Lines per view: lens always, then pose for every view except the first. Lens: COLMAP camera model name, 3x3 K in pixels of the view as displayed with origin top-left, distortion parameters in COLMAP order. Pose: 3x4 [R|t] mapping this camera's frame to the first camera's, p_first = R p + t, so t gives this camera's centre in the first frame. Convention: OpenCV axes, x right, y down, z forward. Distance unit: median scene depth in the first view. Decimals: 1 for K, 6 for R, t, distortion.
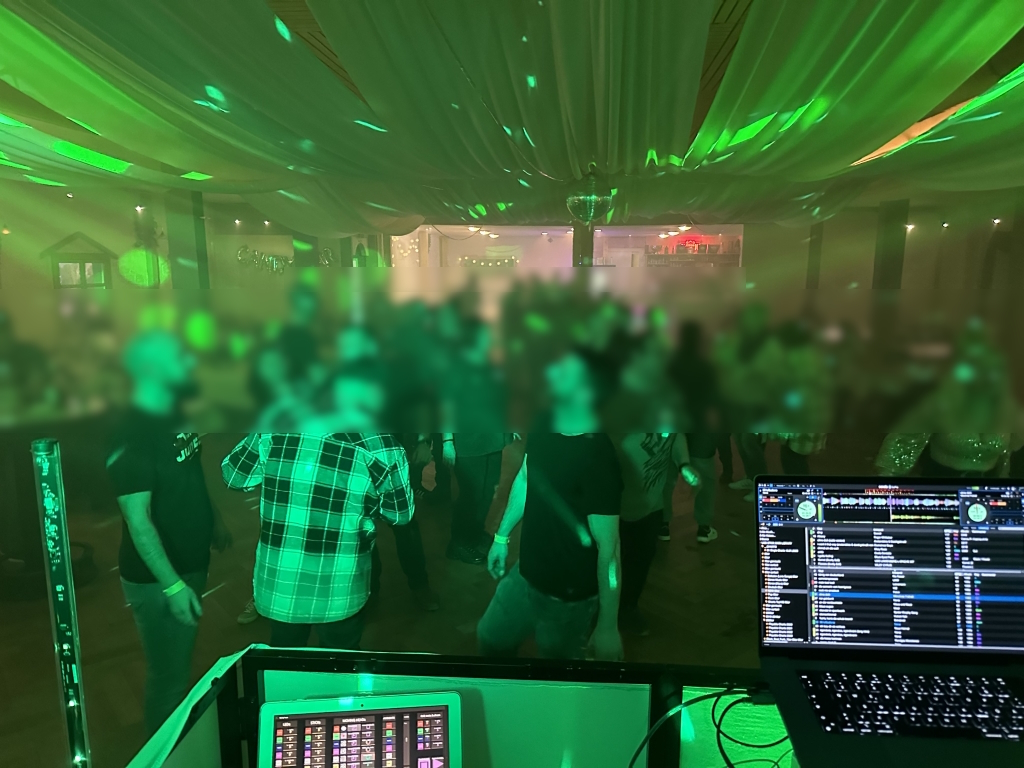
lens RADIAL K [[716.3, 0, 514.9], [0, 716.3, 394.1], [0, 0, 1]] dist [0.059793, -0.078231]
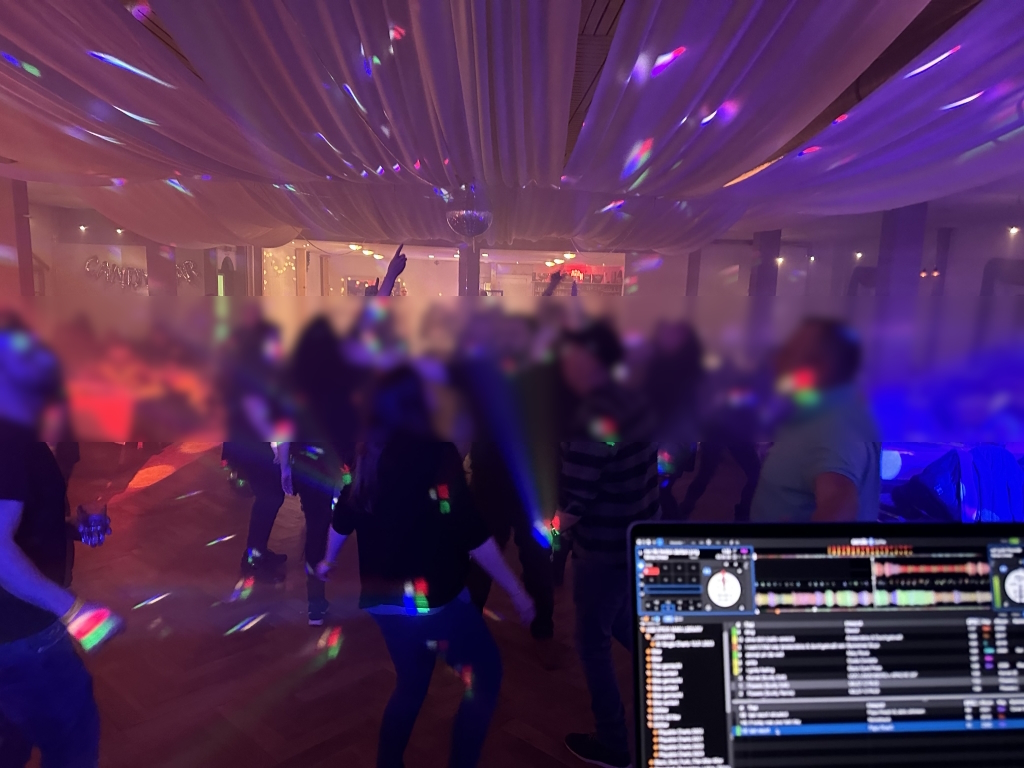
lens RADIAL K [[708.7, 0, 521.7], [0, 708.7, 391.5], [0, 0, 1]] dist [0.055293, -0.054867]
pose [[0.987332, 0.008013, 0.158463, 0.174608], [-0.001060, 0.999035, -0.043918, 0.040143], [-0.158662, 0.043194, 0.986388, 0.505112]]
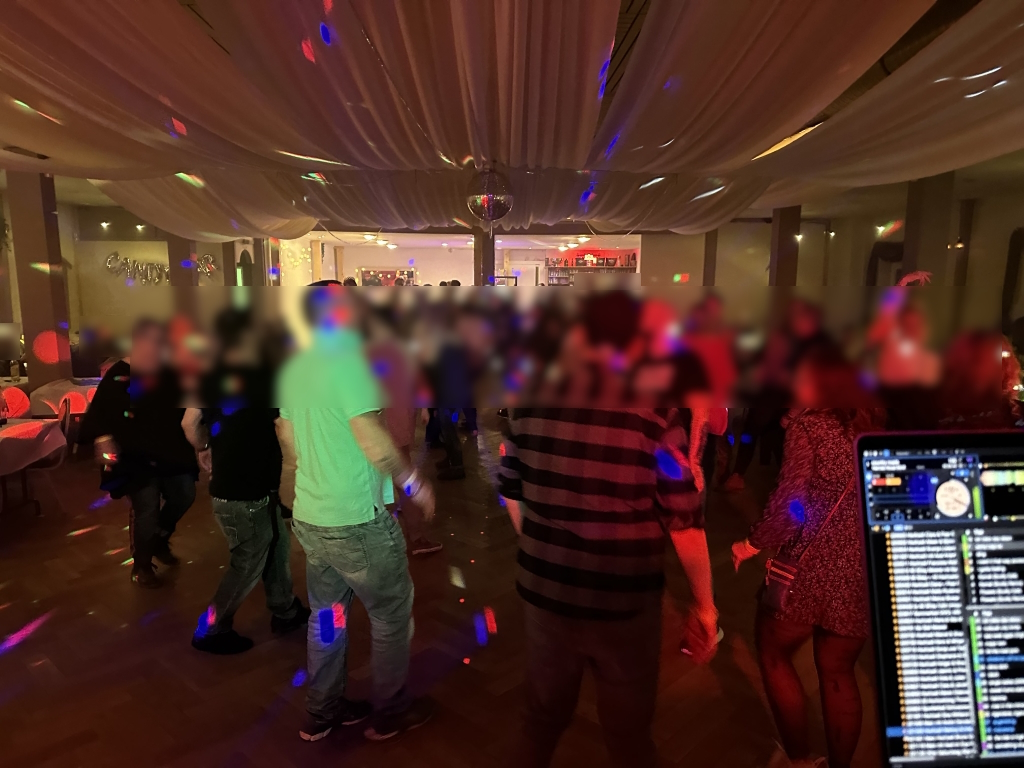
lens RADIAL K [[713.1, 0, 515.8], [0, 713.1, 371.7], [0, 0, 1]] dist [0.047557, -0.047866]
pose [[0.990316, -0.014959, 0.138021, 0.016803], [0.022852, 0.998182, -0.055777, 0.090414], [-0.136936, 0.058391, 0.988857, 0.516394]]
